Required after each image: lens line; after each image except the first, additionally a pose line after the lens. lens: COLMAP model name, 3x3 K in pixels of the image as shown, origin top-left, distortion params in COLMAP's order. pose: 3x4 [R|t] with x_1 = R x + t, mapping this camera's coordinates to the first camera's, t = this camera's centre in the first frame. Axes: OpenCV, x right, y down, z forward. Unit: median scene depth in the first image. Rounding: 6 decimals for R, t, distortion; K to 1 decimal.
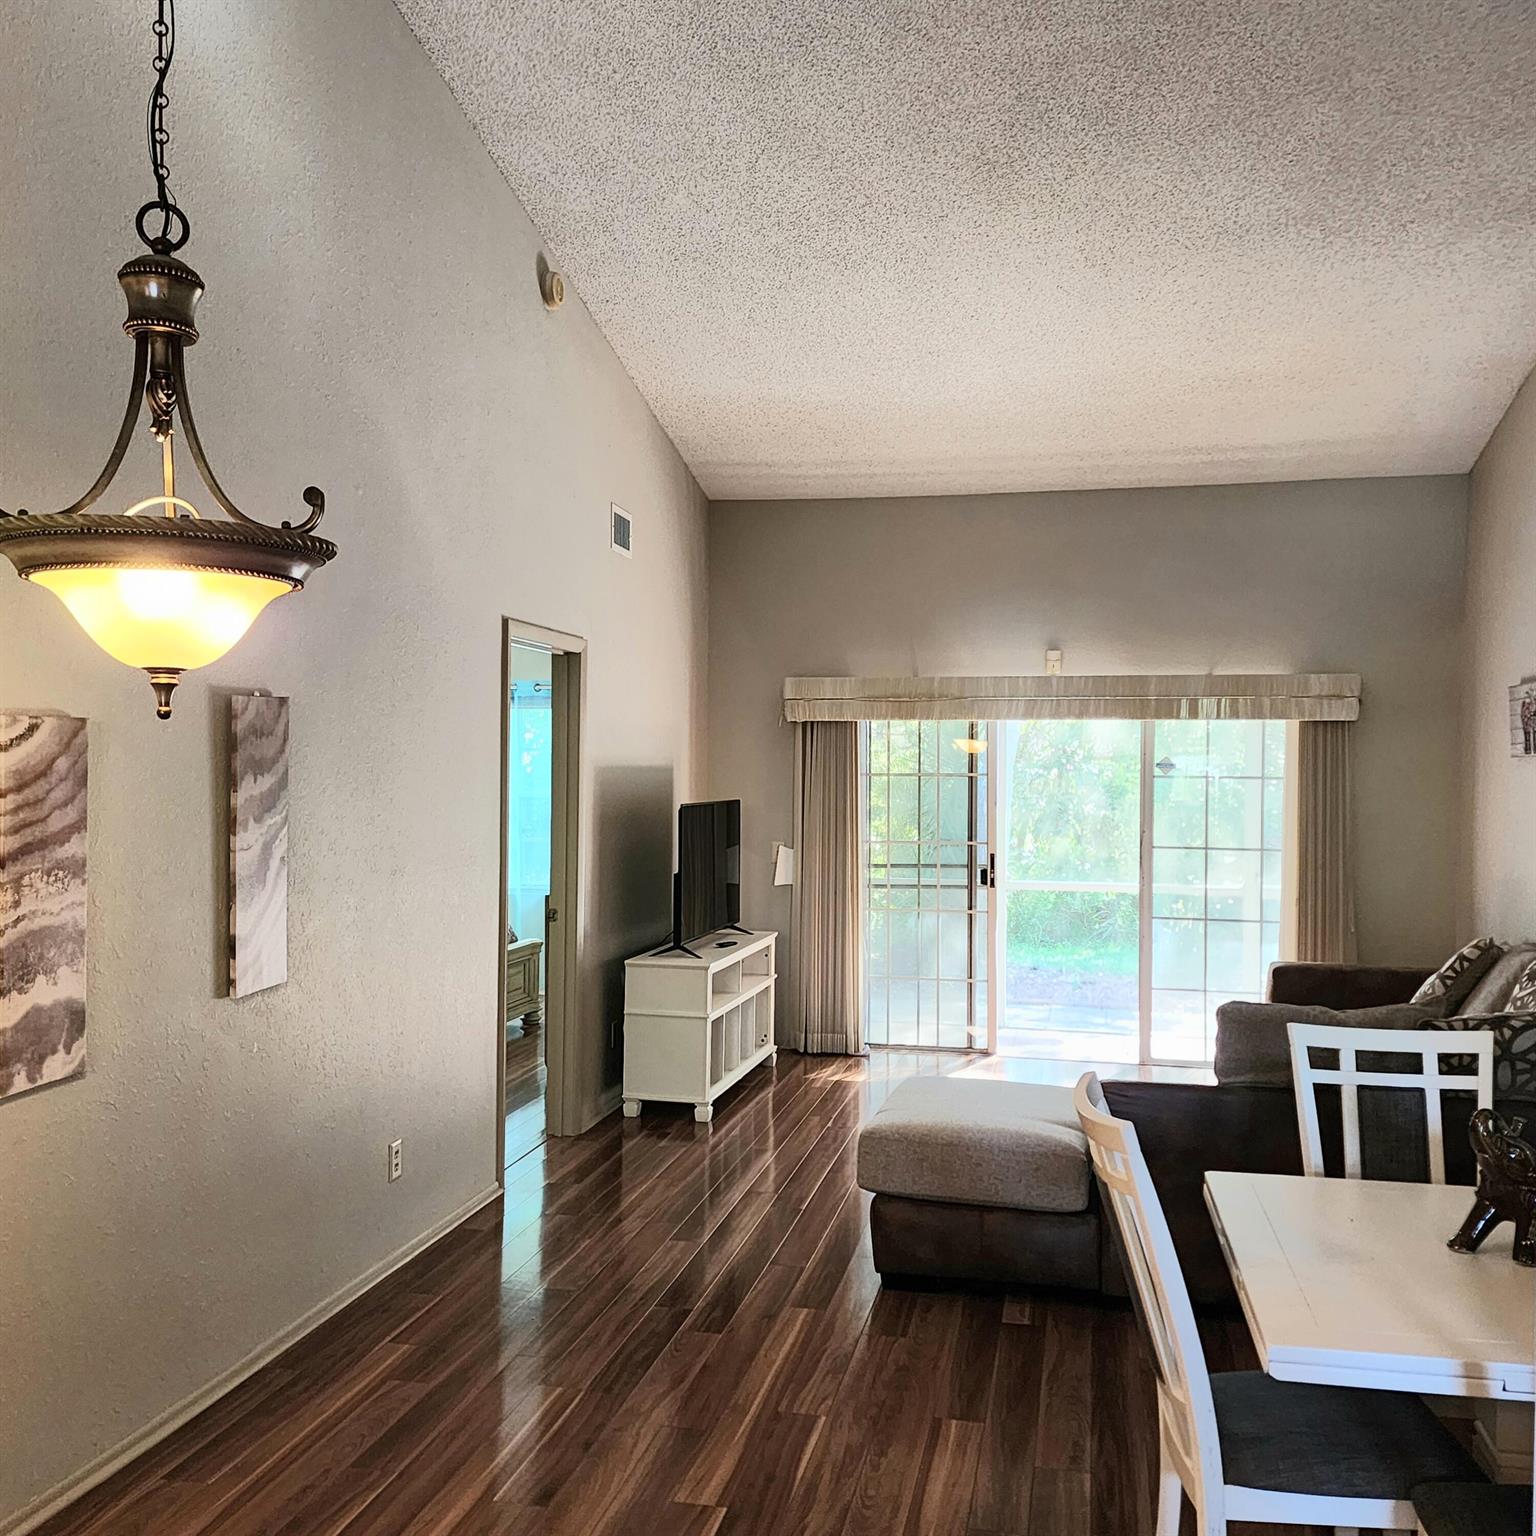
lens RADIAL K [[1496.6, 0, 769.8], [0, 1496.6, 800.9], [0, 0, 1]] dist [0.081799, -0.121559]
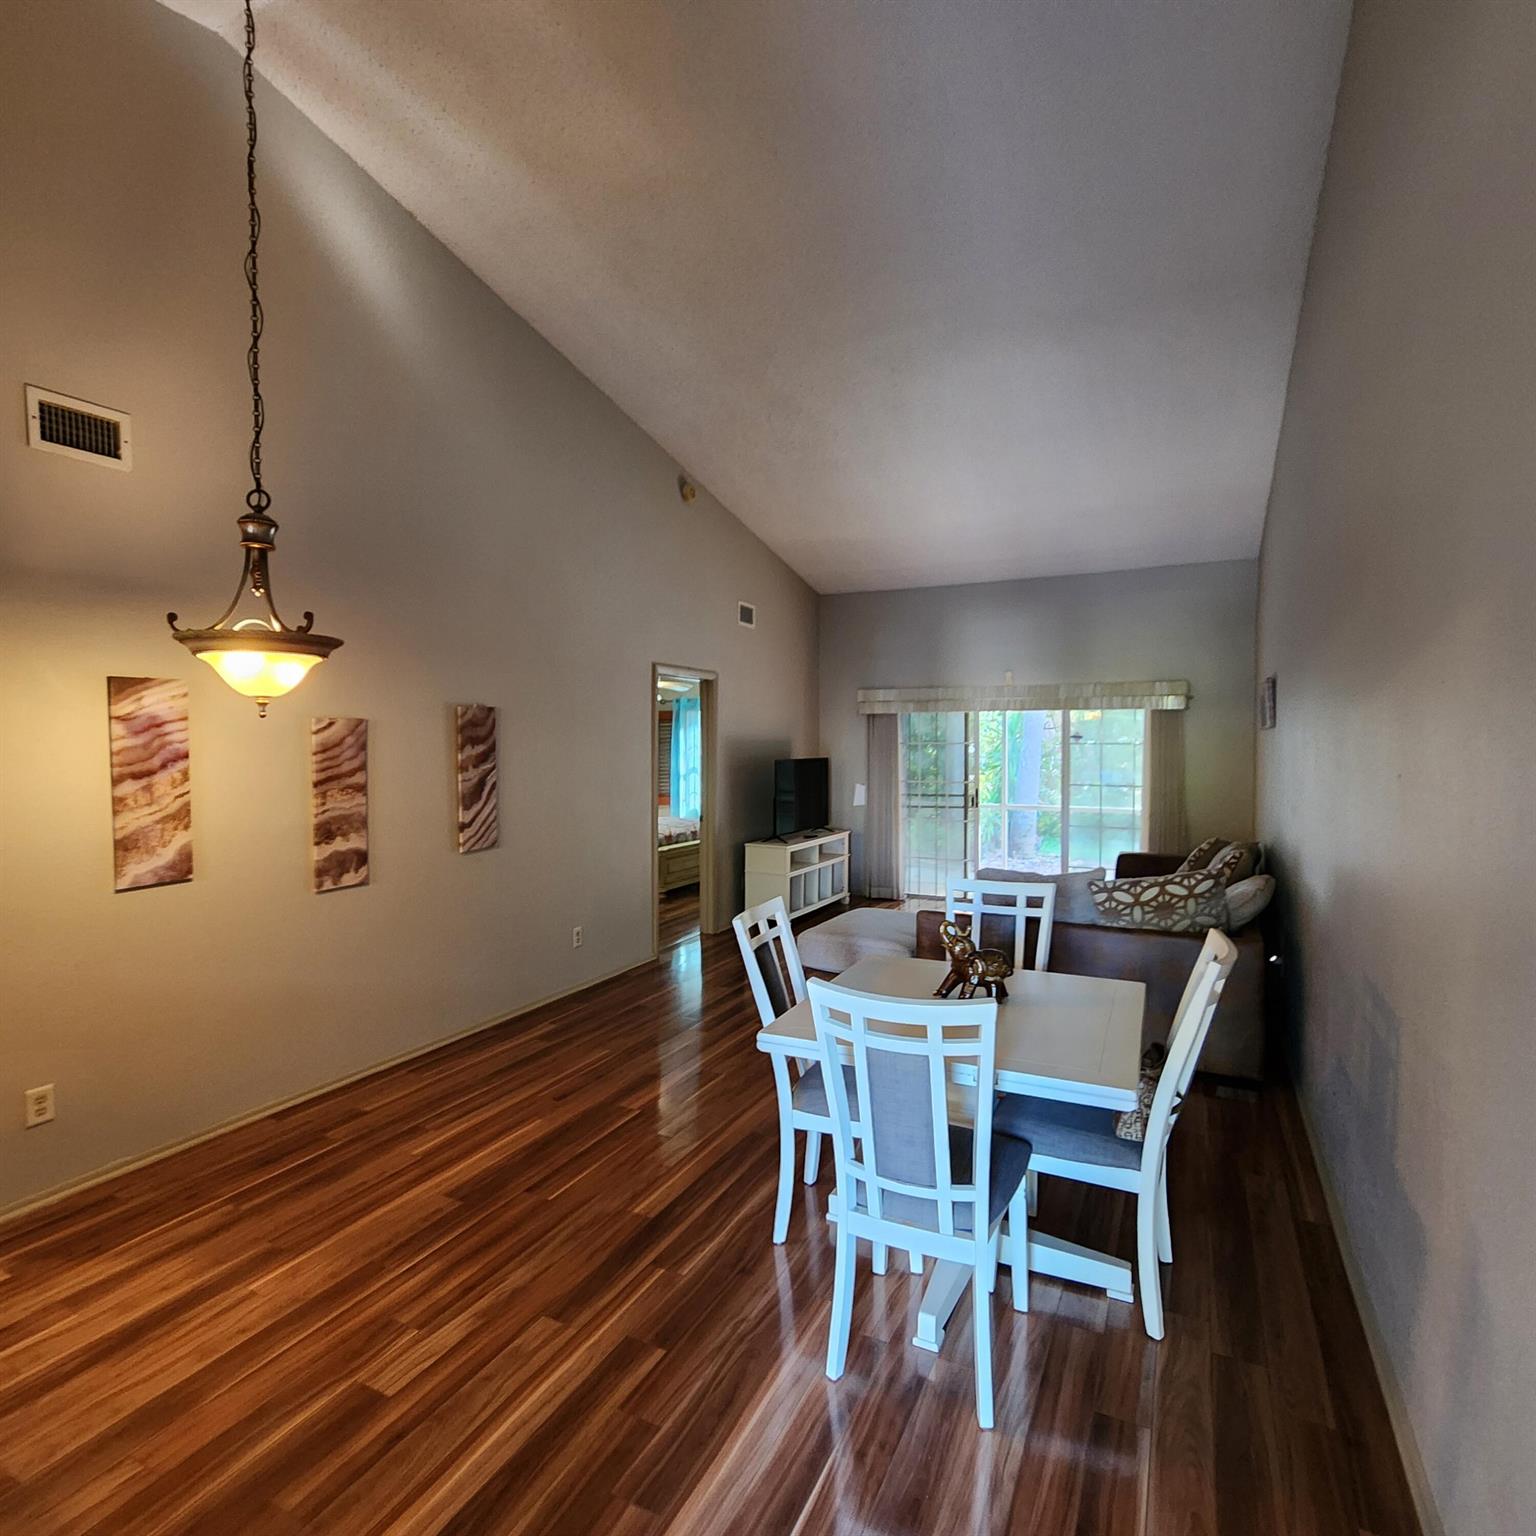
lens RADIAL K [[838.6, 0, 768.0], [0, 838.6, 773.7], [0, 0, 1]] dist [-0.000917, -0.000023]
pose [[0.970476, -0.000306, -0.241197, 0.331111], [0.003855, 0.999891, 0.014245, 0.007489], [0.241167, -0.014755, 0.970372, -0.018314]]
